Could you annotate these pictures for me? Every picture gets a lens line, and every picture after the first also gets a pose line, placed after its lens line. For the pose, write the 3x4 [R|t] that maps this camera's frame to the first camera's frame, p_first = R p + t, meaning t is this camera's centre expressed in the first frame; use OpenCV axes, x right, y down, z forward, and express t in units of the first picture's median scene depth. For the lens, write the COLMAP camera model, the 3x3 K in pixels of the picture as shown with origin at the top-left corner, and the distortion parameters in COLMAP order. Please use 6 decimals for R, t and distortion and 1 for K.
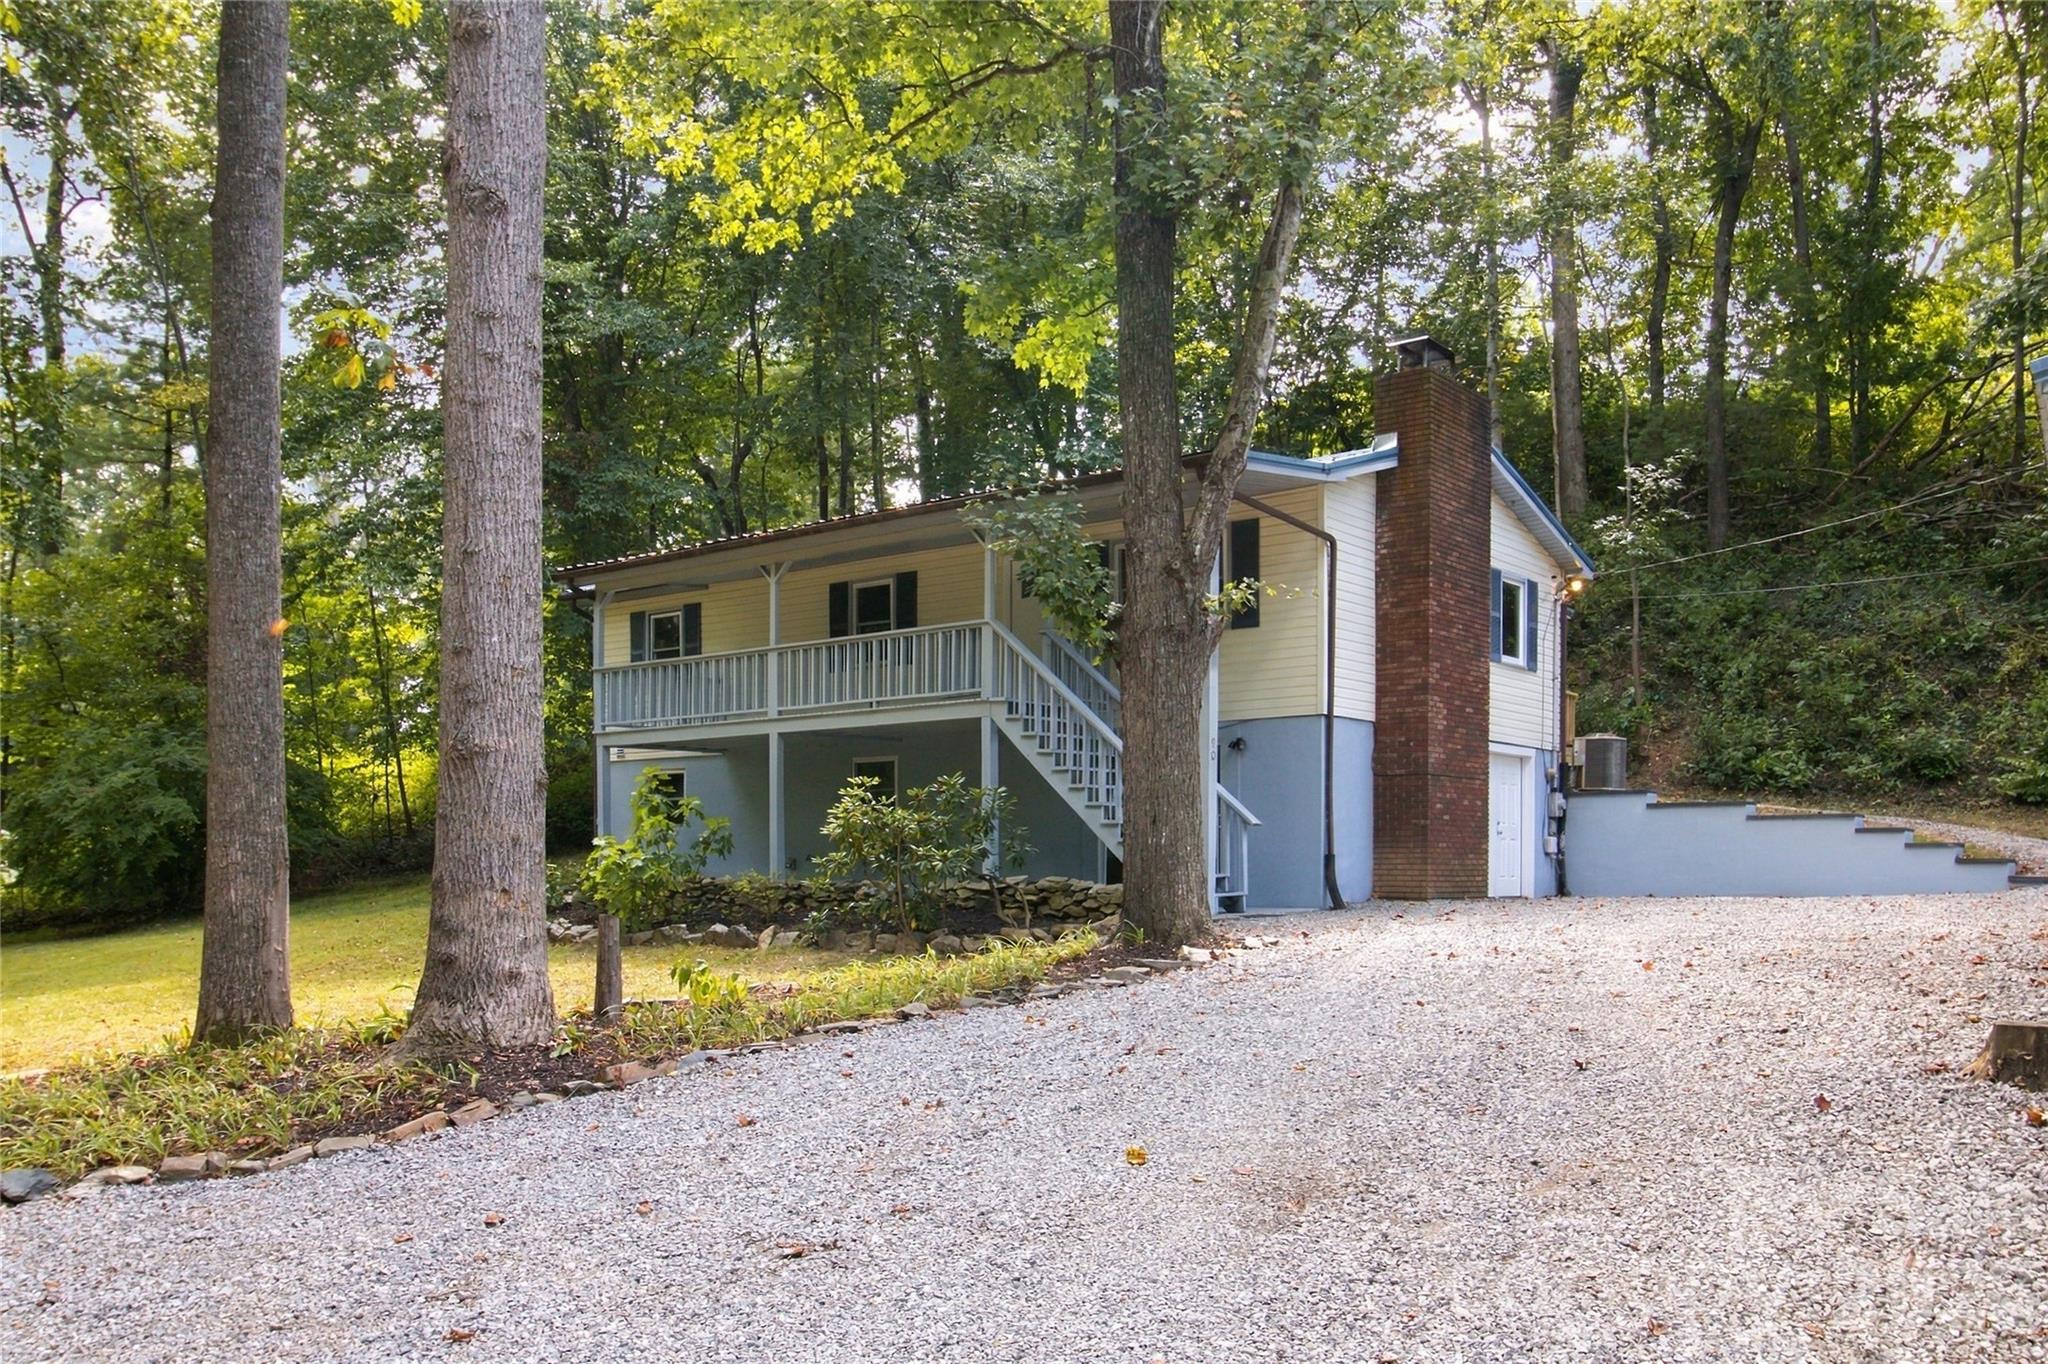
lens RADIAL K [[1946.7, 0, 1024.0], [0, 1946.7, 682.0], [0, 0, 1]] dist [0.120950, 0.005345]
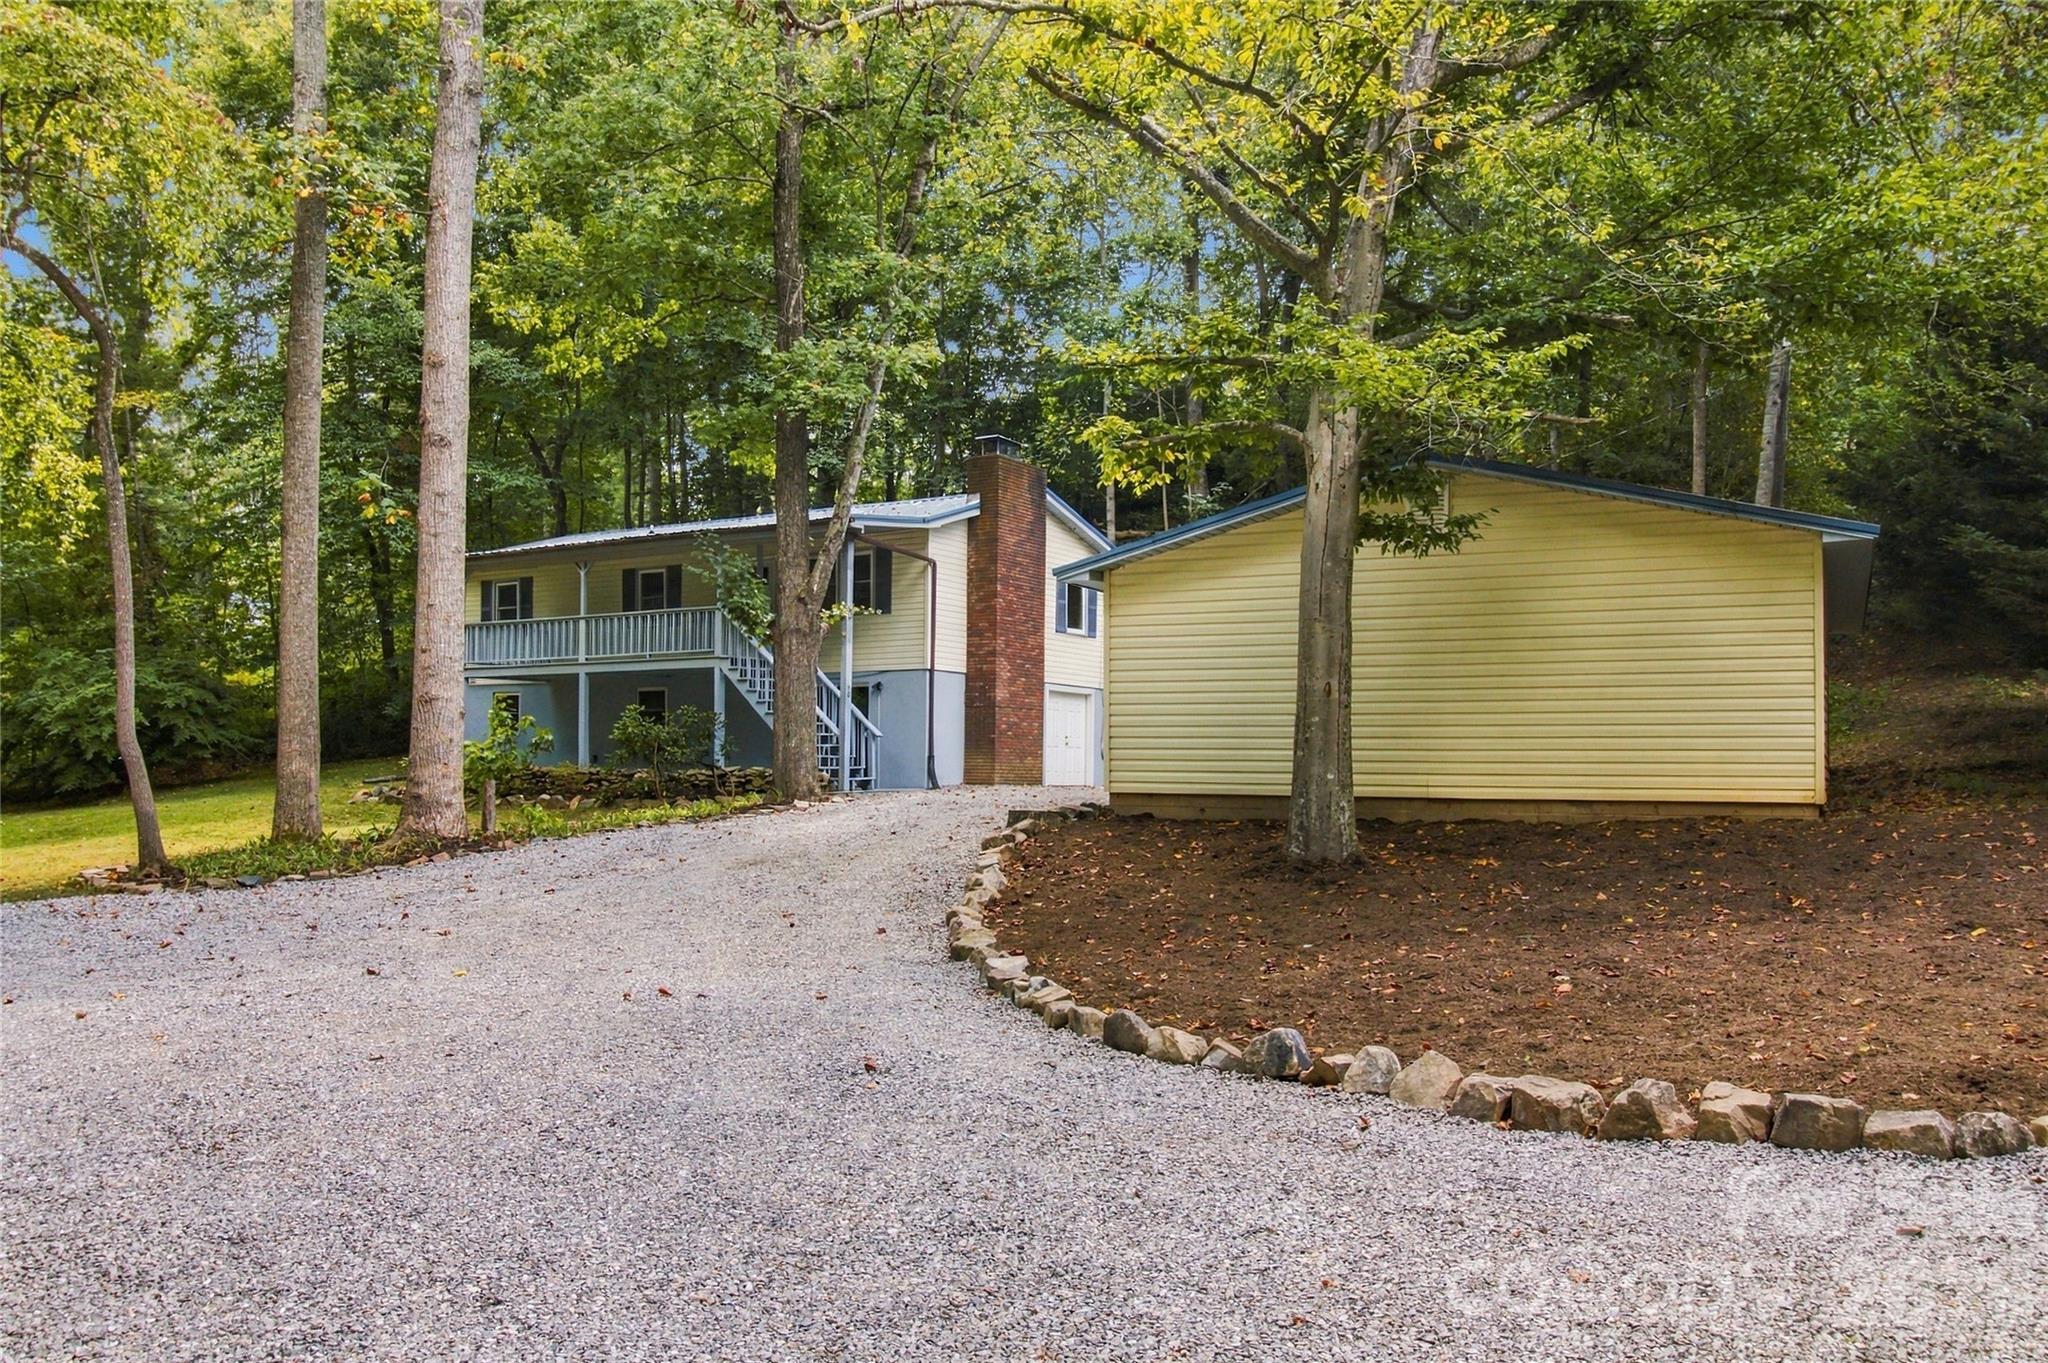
lens RADIAL K [[1528.7, 0, 940.5], [0, 1528.7, 657.2], [0, 0, 1]] dist [0.001300, 0.001130]
pose [[0.994851, 0.017156, 0.099889, 0.036497], [-0.019312, 0.999600, 0.020663, -0.019333], [-0.099494, -0.022485, 0.994784, -0.256399]]
